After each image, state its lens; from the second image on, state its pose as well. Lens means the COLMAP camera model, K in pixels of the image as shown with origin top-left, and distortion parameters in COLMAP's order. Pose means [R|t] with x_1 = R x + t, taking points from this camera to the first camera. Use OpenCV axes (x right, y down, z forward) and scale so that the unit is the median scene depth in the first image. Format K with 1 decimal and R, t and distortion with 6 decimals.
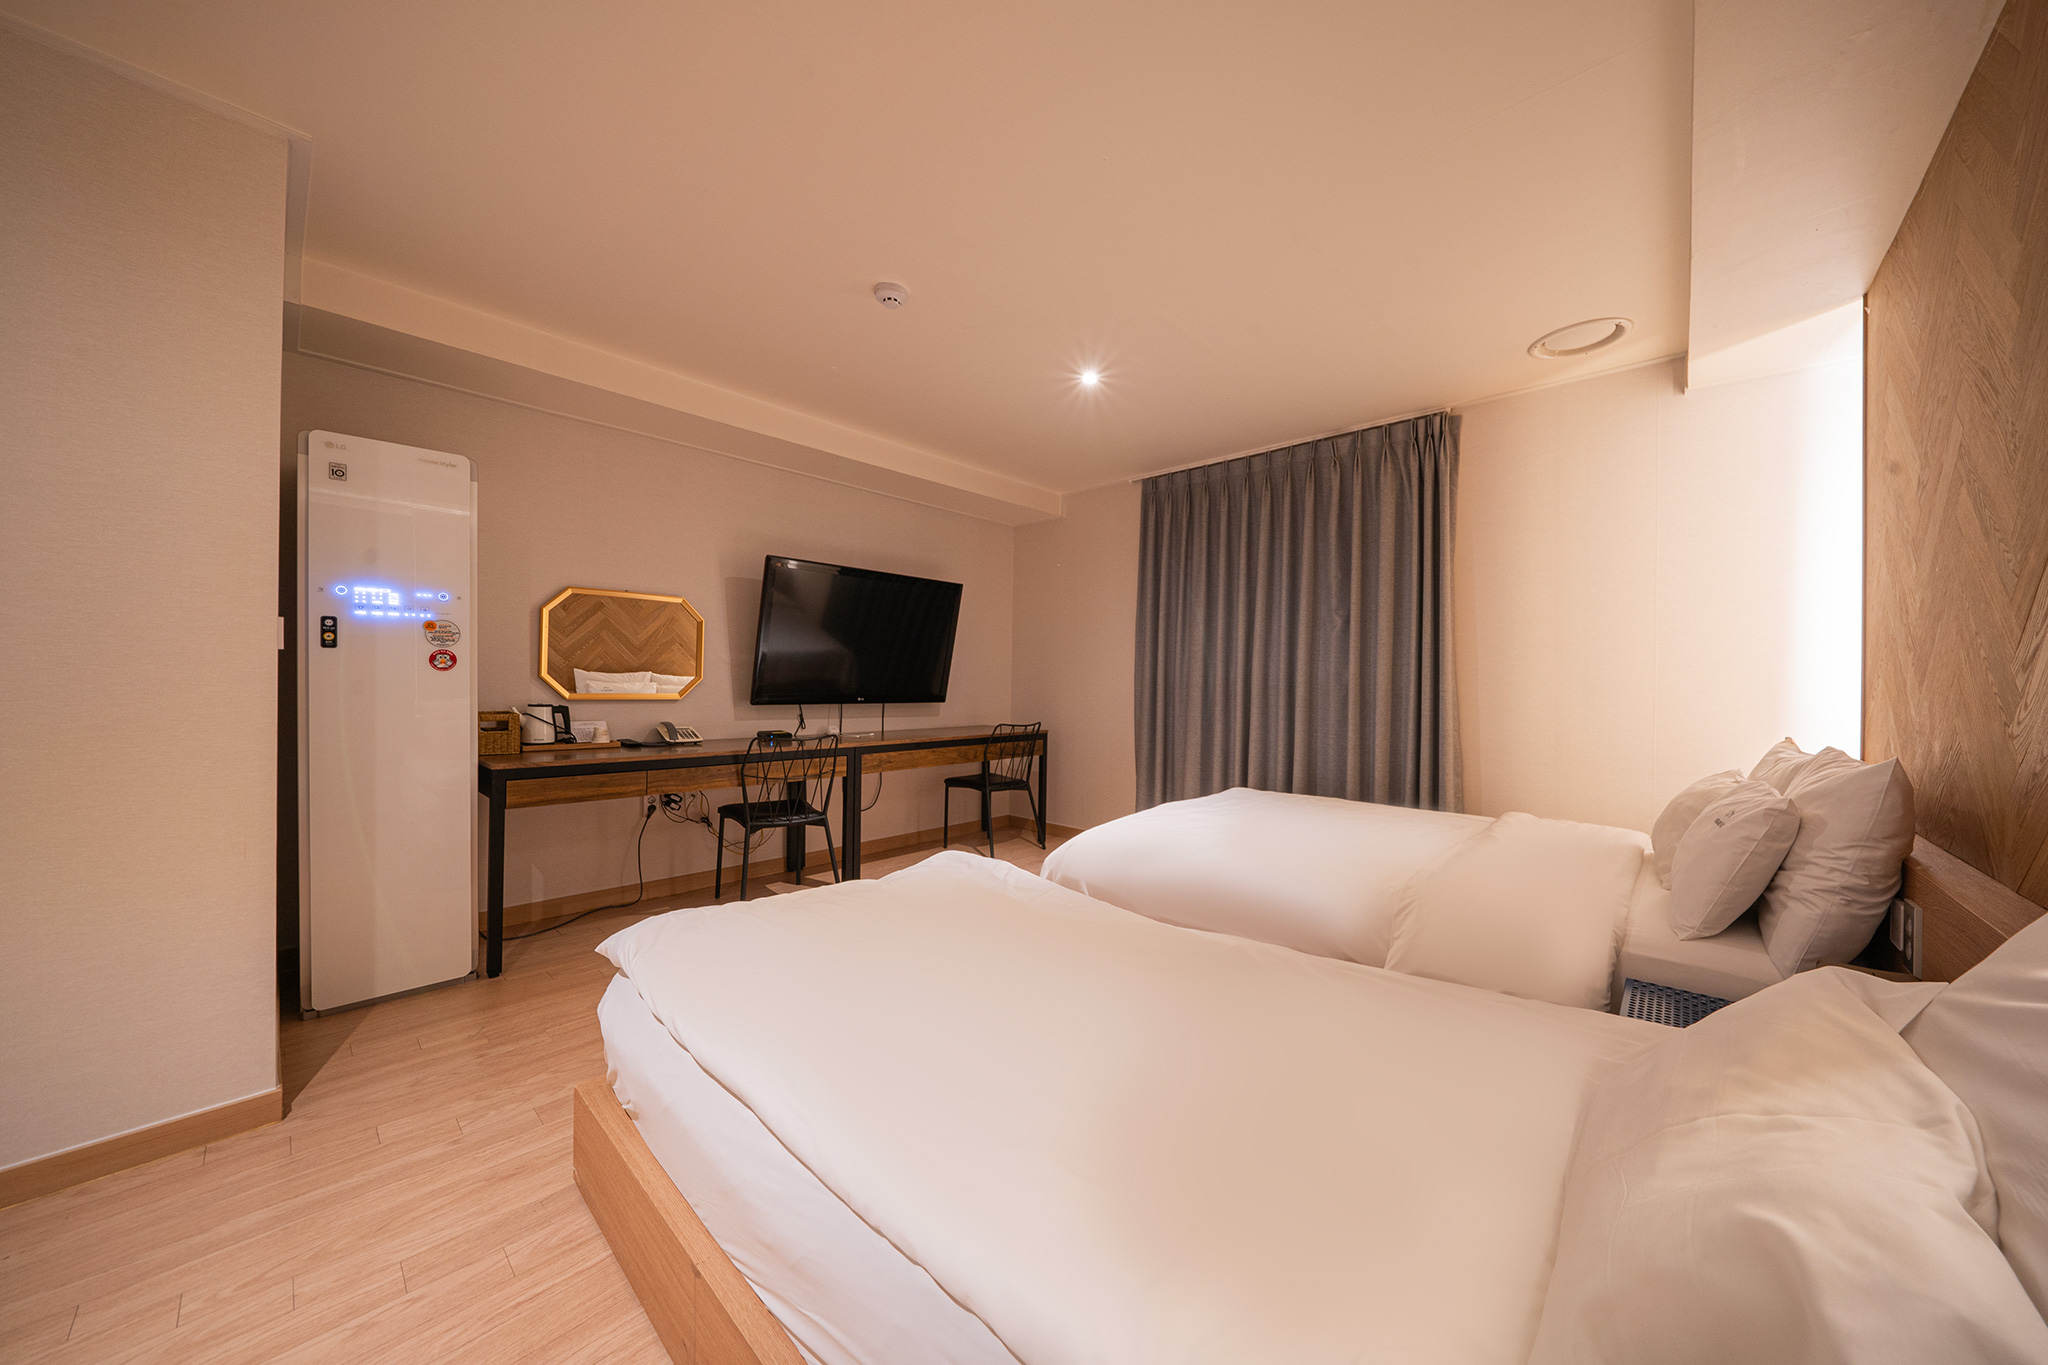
lens RADIAL K [[689.0, 0, 1024.0], [0, 689.0, 682.5], [0, 0, 1]] dist [-0.009700, 0.000008]
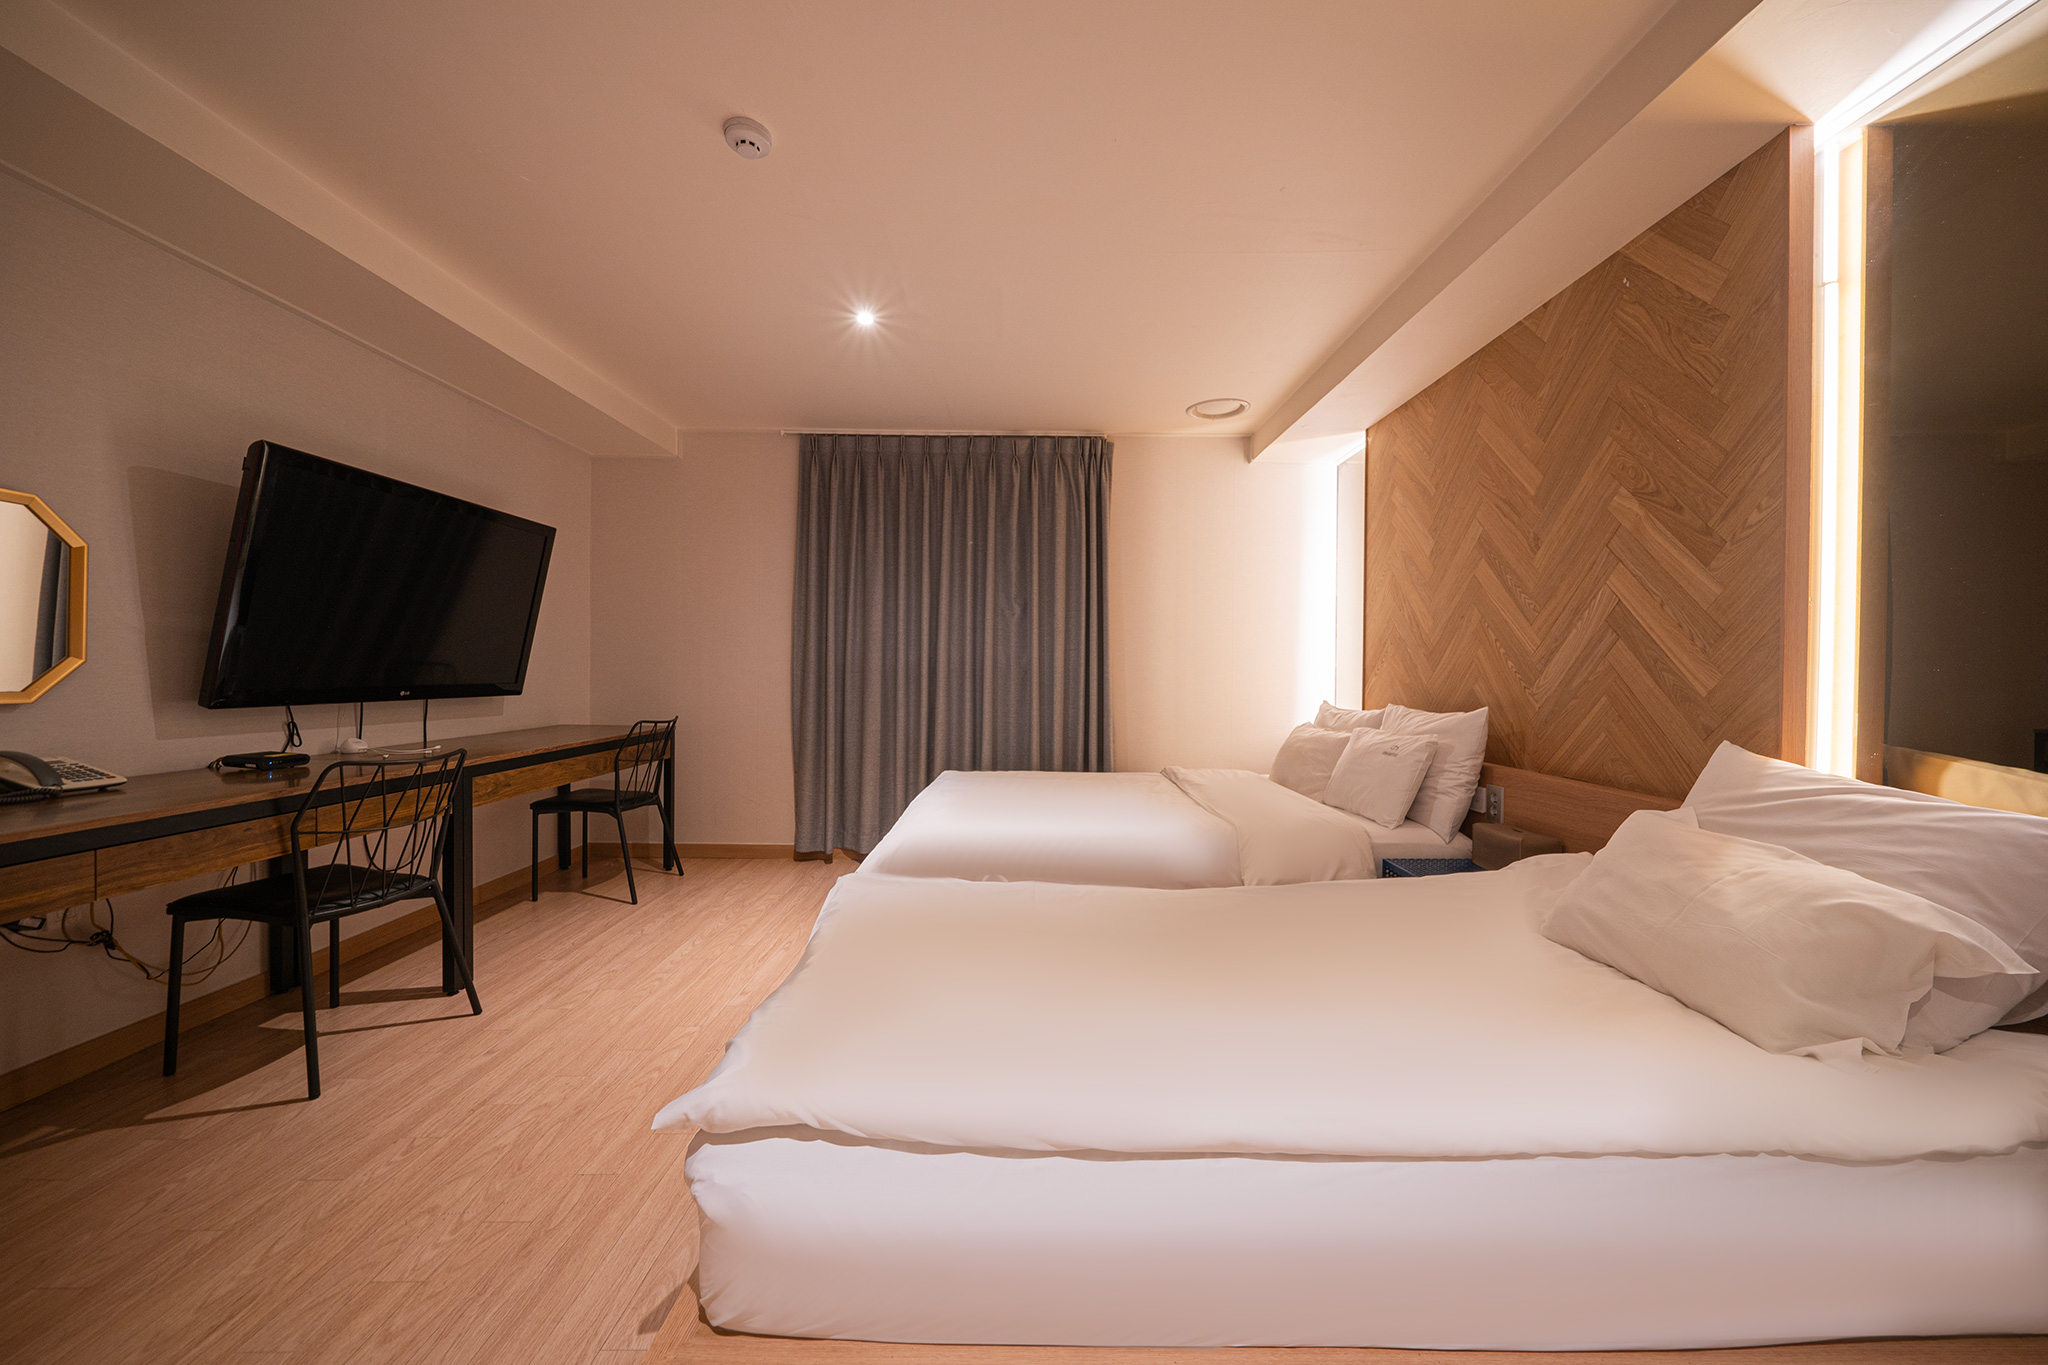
lens RADIAL K [[750.7, 0, 1013.0], [0, 750.7, 685.2], [0, 0, 1]] dist [0.000746, 0.000050]
pose [[0.730407, -0.019870, 0.682723, -0.352336], [0.000719, 0.999599, 0.028324, -0.002815], [-0.683012, -0.020197, 0.730128, 0.135728]]
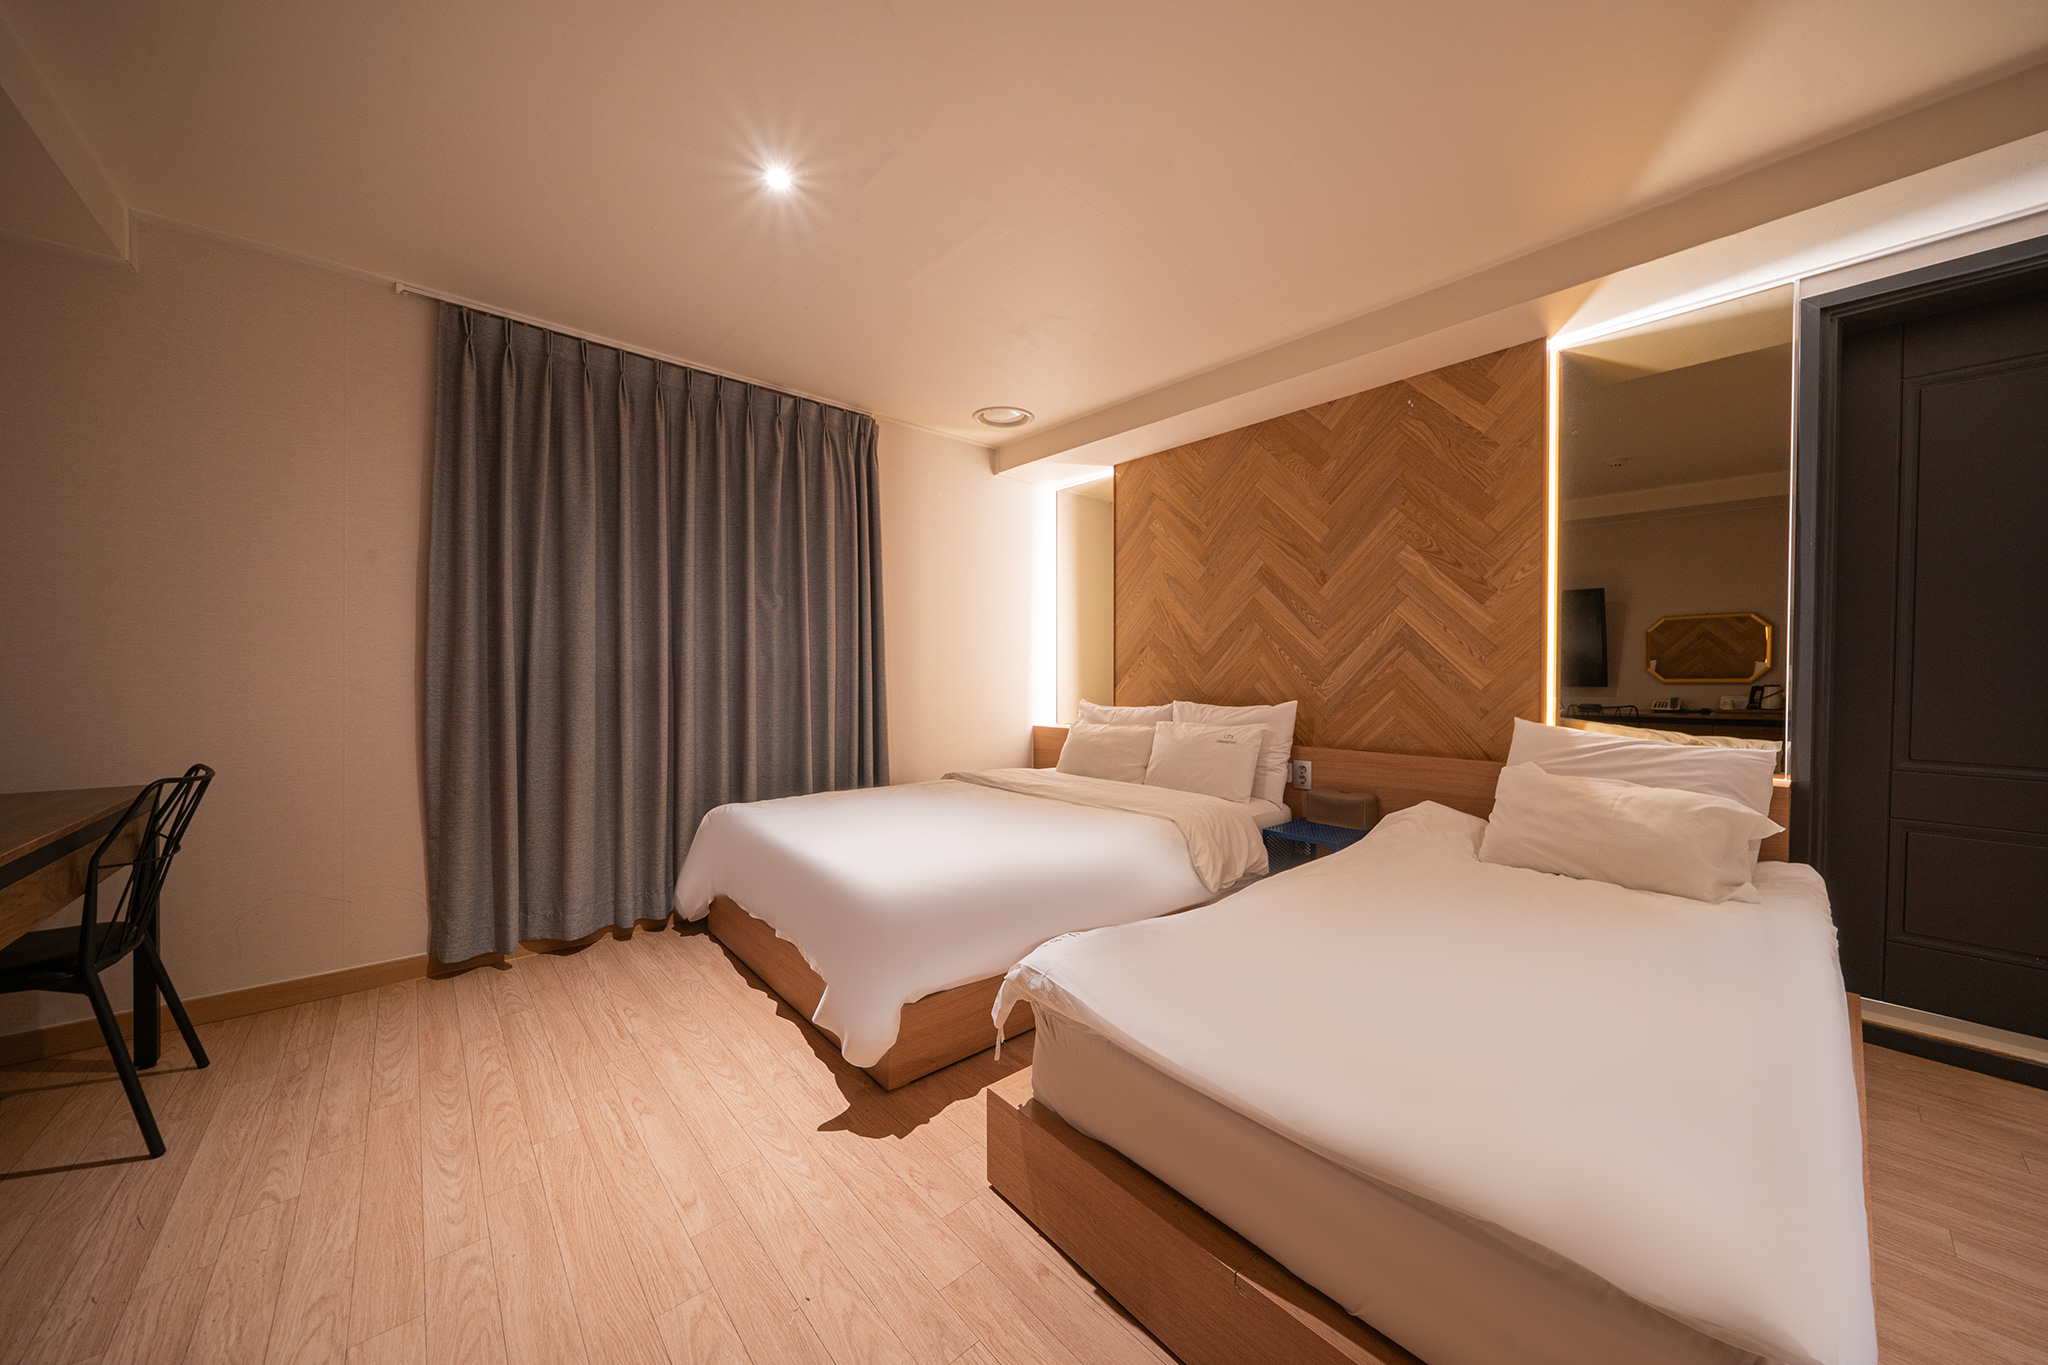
lens RADIAL K [[714.8, 0, 1031.2], [0, 714.8, 686.3], [0, 0, 1]] dist [-0.001135, 0.000029]
pose [[0.090563, -0.027544, 0.995510, -0.441489], [-0.002337, 0.999609, 0.027870, -0.003203], [-0.995888, -0.004851, 0.090463, 0.577500]]
